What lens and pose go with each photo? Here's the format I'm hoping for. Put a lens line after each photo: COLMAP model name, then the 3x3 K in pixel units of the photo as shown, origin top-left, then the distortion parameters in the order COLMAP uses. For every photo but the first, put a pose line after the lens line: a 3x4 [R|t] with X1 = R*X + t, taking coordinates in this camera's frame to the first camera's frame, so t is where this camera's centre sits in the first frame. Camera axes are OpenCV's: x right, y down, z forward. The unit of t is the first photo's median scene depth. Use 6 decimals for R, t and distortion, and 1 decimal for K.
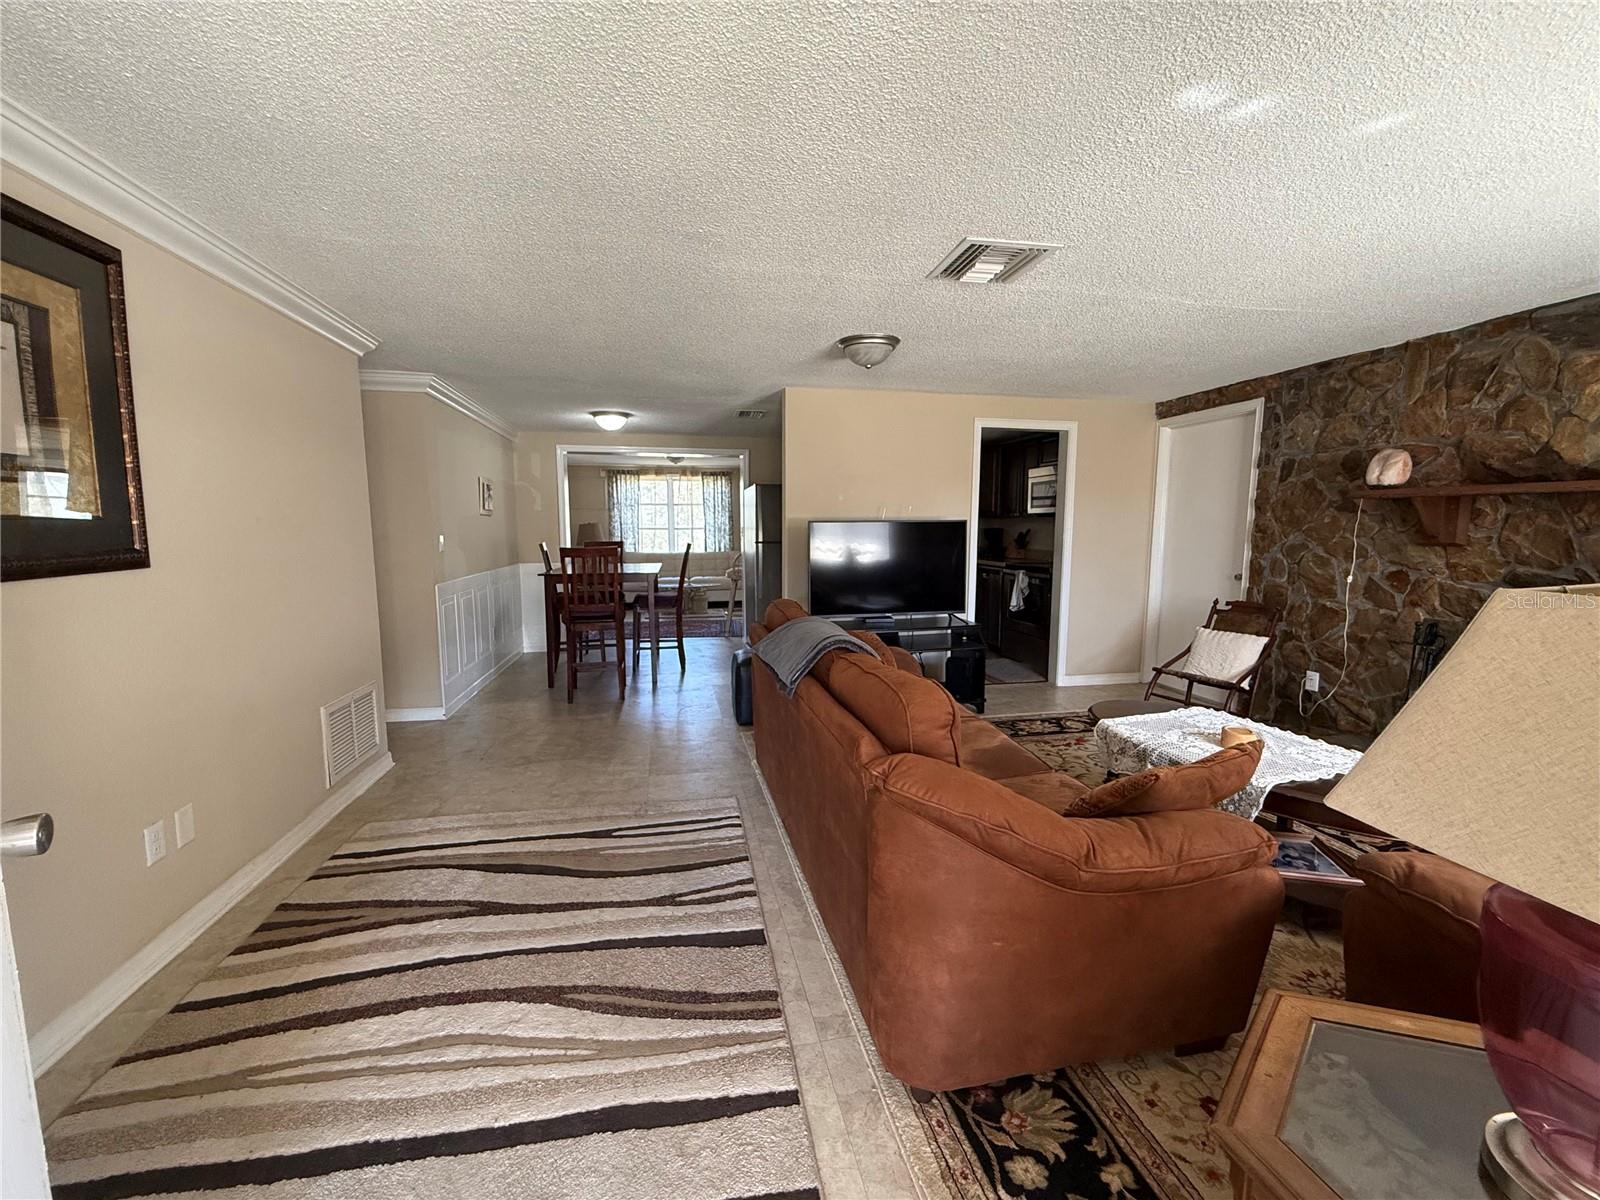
lens RADIAL K [[641.9, 0, 793.2], [0, 641.9, 602.0], [0, 0, 1]] dist [0.000470, 0.000473]
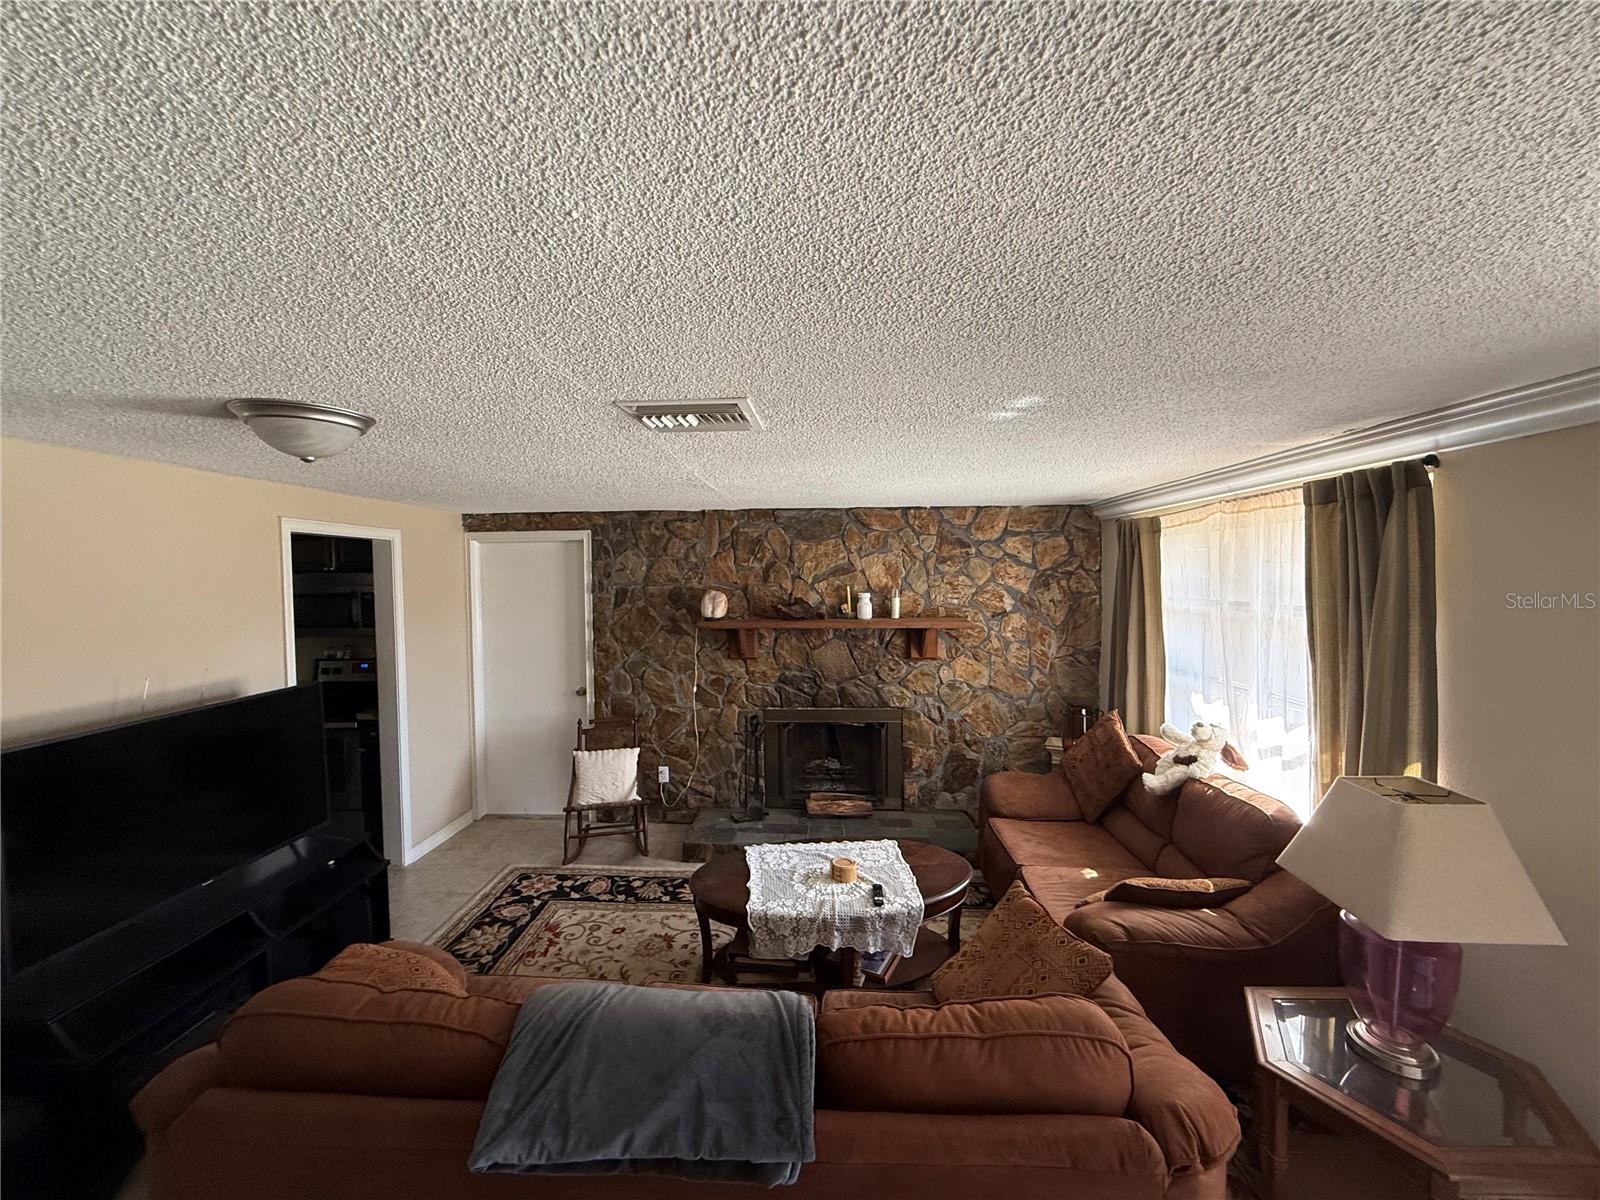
lens RADIAL K [[641.9, 0, 793.6], [0, 641.9, 598.3], [0, 0, 1]] dist [0.000470, 0.000473]
pose [[0.249237, -0.039541, 0.967635, -0.318307], [0.125923, 0.992007, 0.008103, -0.212518], [-0.960221, 0.119828, 0.252224, 0.507417]]
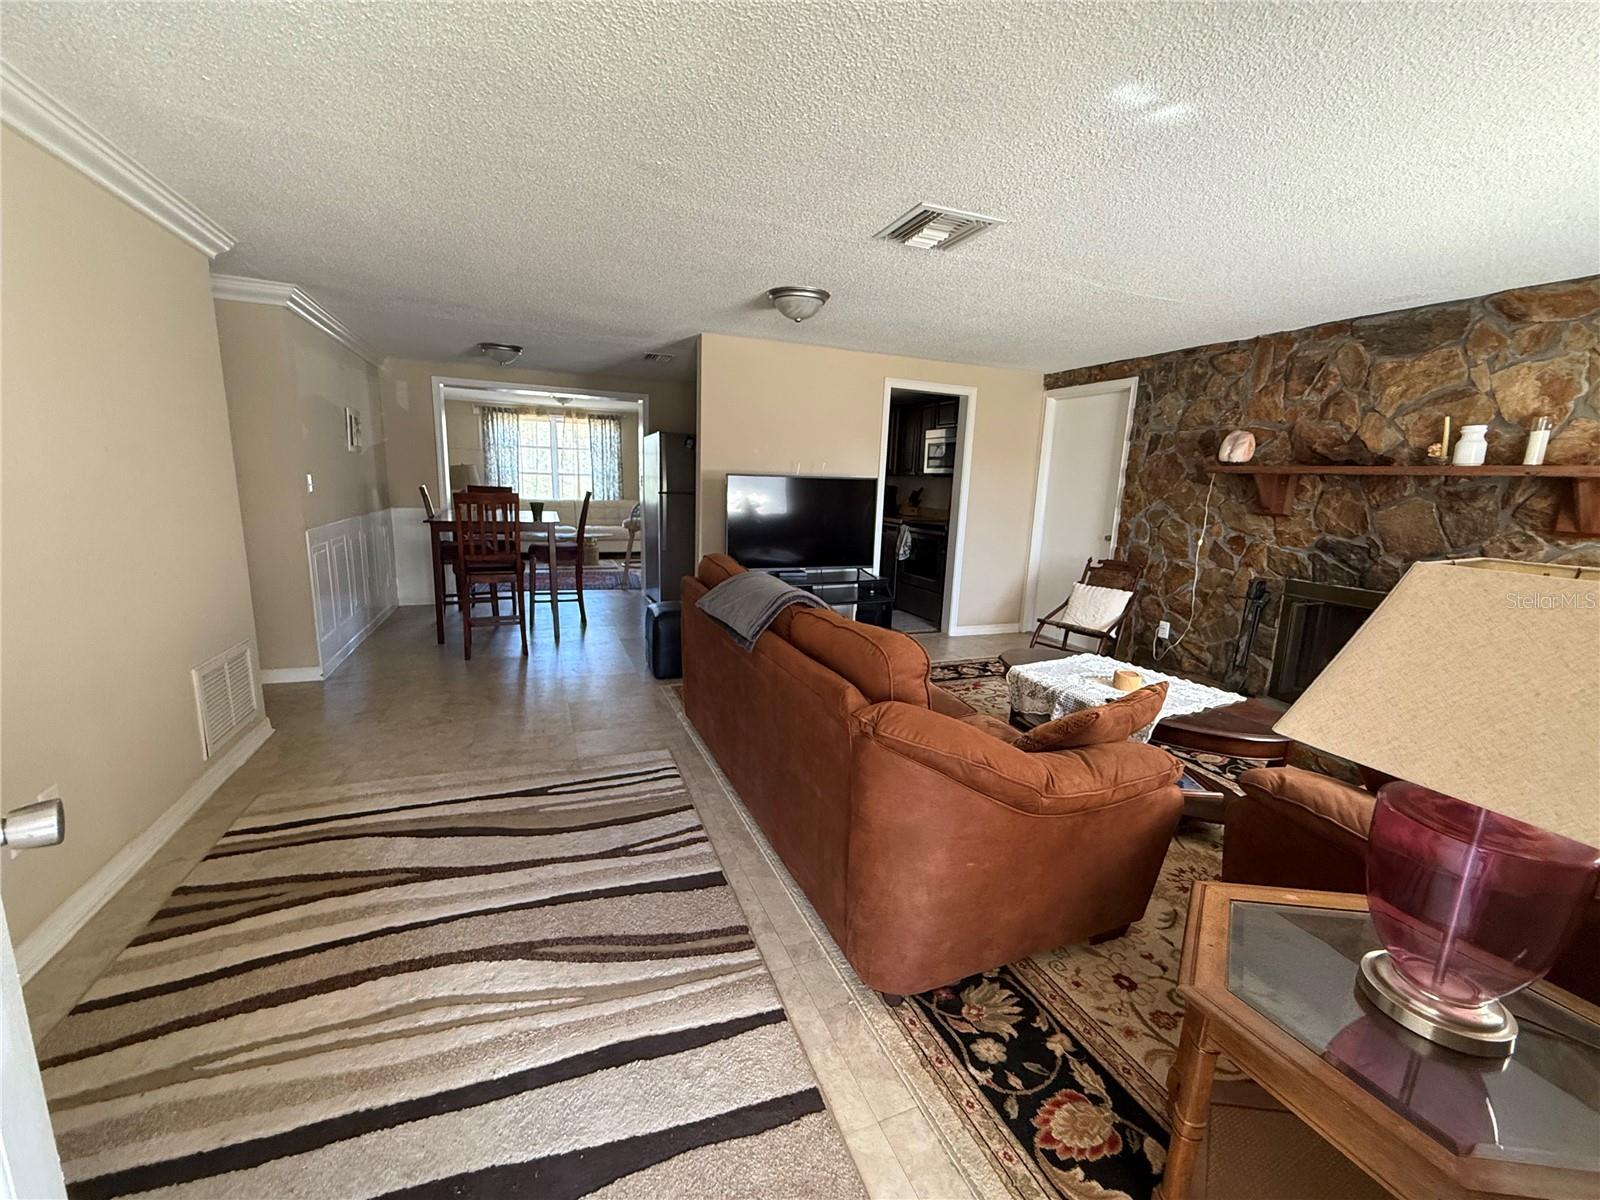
lens RADIAL K [[641.9, 0, 792.7], [0, 641.9, 602.3], [0, 0, 1]] dist [0.000470, 0.000473]
pose [[0.982001, -0.000501, 0.188873, -0.082709], [-0.013817, 0.997126, 0.074484, -0.004103], [-0.188367, -0.075753, 0.979173, -0.007476]]
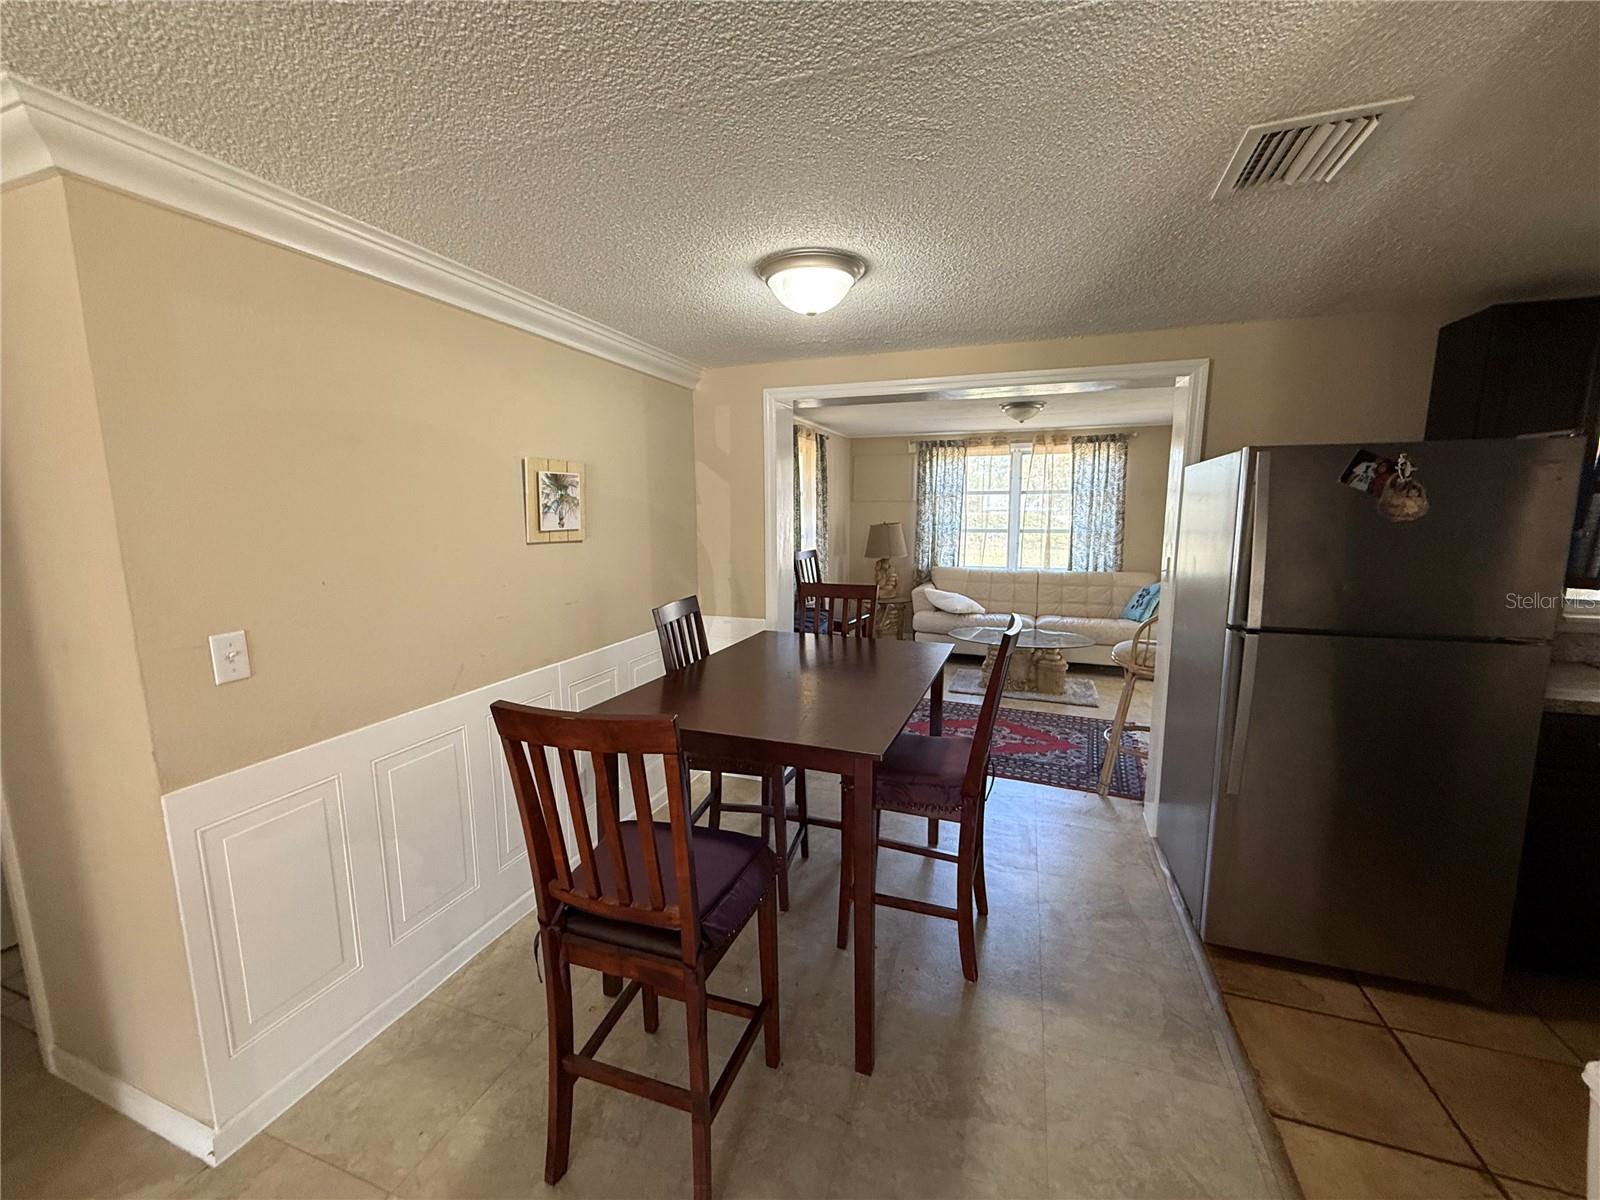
lens RADIAL K [[641.9, 0, 792.9], [0, 641.9, 600.3], [0, 0, 1]] dist [0.000470, 0.000473]
pose [[0.856130, 0.071908, -0.511733, -0.157315], [-0.056908, 0.997367, 0.044940, -0.204761], [0.513617, -0.009353, 0.857969, 1.140969]]
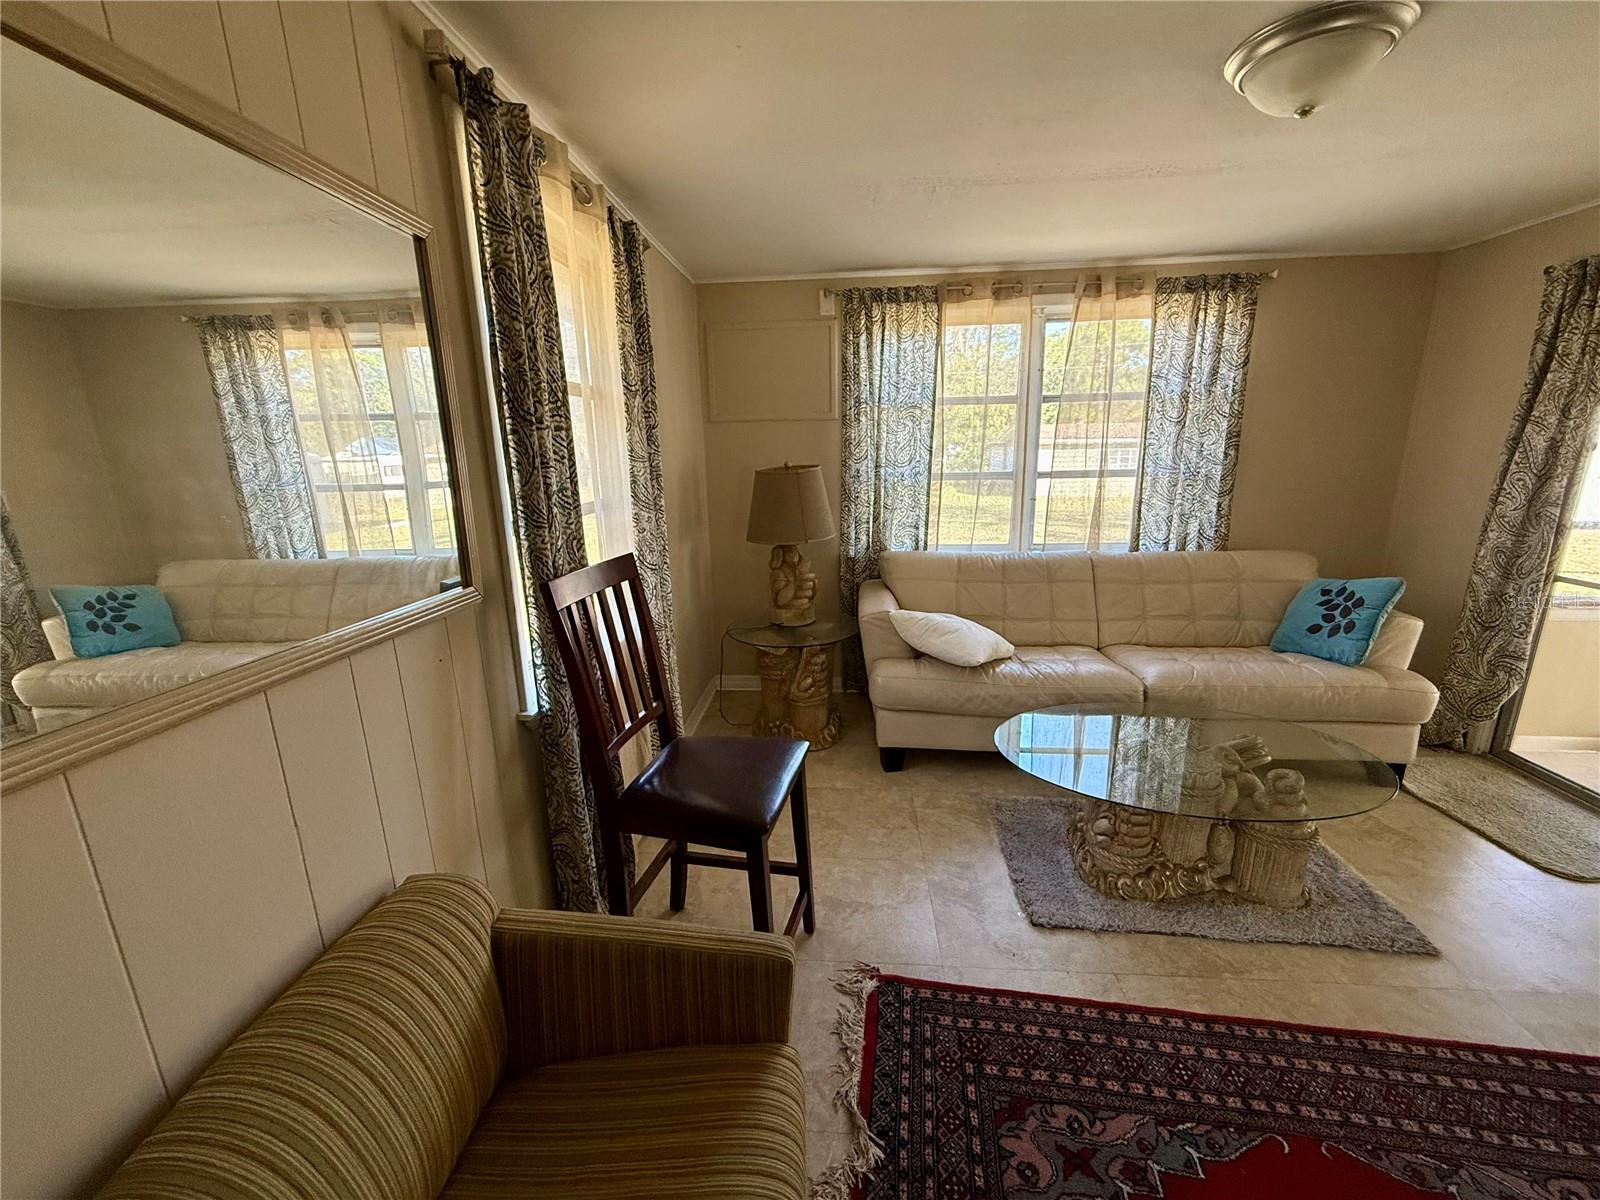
lens RADIAL K [[641.9, 0, 792.0], [0, 641.9, 596.1], [0, 0, 1]] dist [0.000470, 0.000473]
pose [[0.960193, 0.047452, -0.275279, -0.687066], [-0.014680, 0.992676, 0.119911, -0.296629], [0.278952, -0.111096, 0.953857, 2.115886]]
